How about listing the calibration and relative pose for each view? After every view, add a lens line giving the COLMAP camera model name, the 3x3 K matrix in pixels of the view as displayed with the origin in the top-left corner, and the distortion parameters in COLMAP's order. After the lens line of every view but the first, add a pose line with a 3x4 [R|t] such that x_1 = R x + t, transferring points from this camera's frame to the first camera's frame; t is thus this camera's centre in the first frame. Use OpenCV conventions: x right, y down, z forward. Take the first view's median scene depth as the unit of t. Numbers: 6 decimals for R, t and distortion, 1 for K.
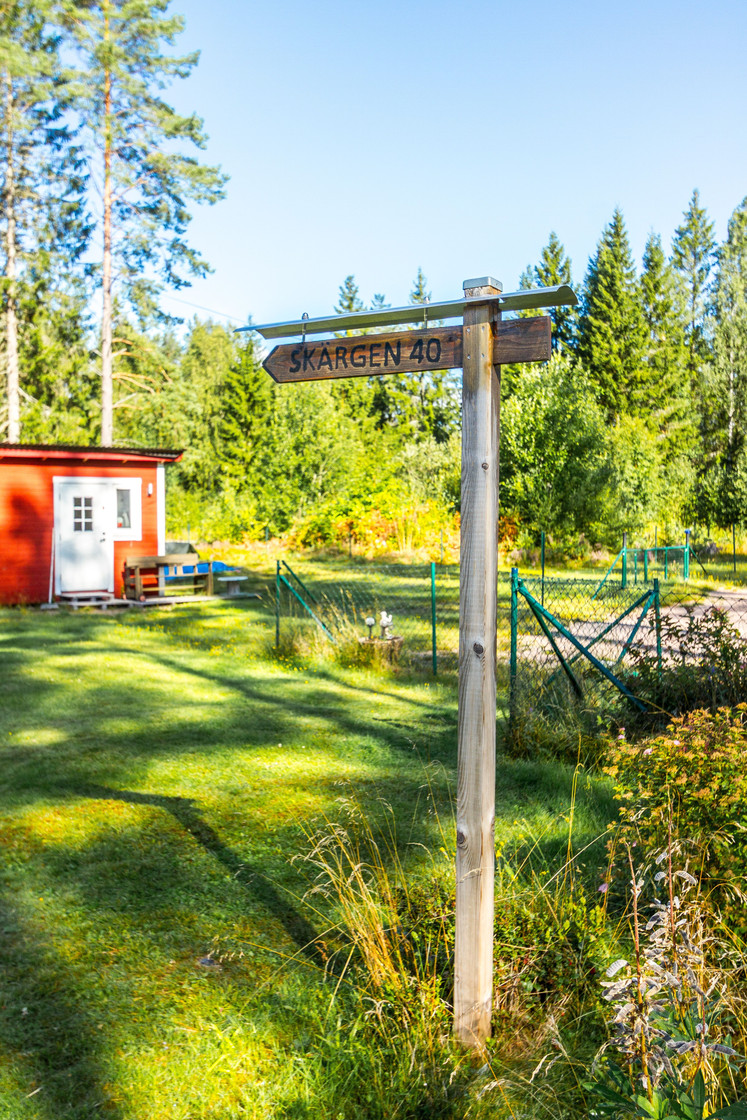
lens RADIAL K [[1054.1, 0, 373.5], [0, 1054.1, 560.0], [0, 0, 1]] dist [0.005076, 0.006795]
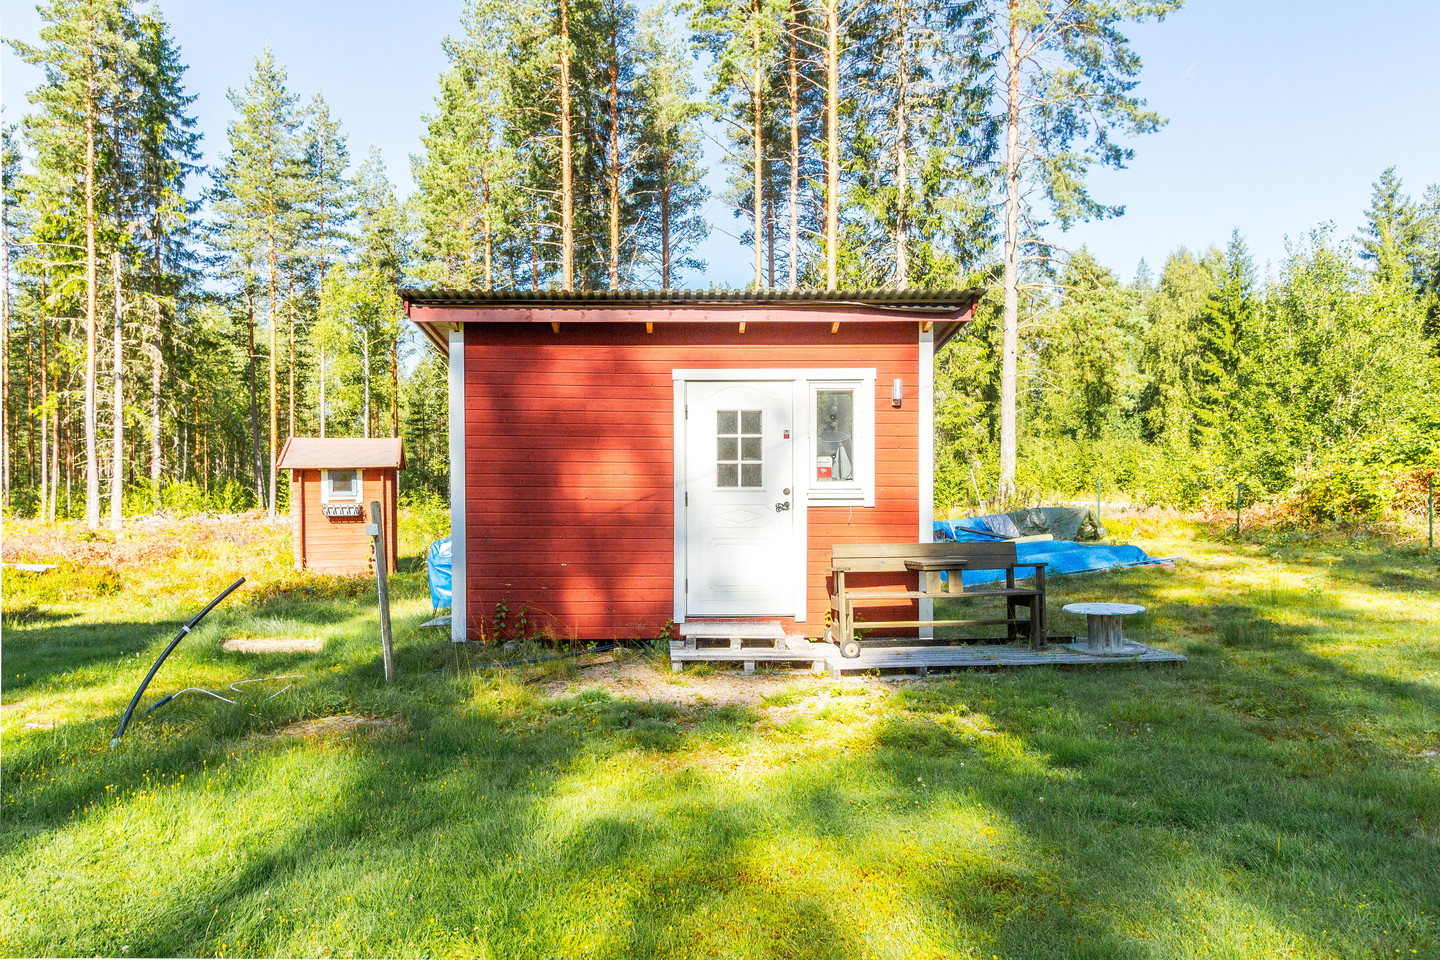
lens RADIAL K [[925.5, 0, 720.0], [0, 925.5, 480.0], [0, 0, 1]] dist [0.030681, -0.001583]
pose [[0.807367, 0.000182, -0.590049, -0.022227], [-0.022763, 0.999265, -0.030838, -0.008283], [0.589610, 0.038329, 0.806778, 0.319654]]
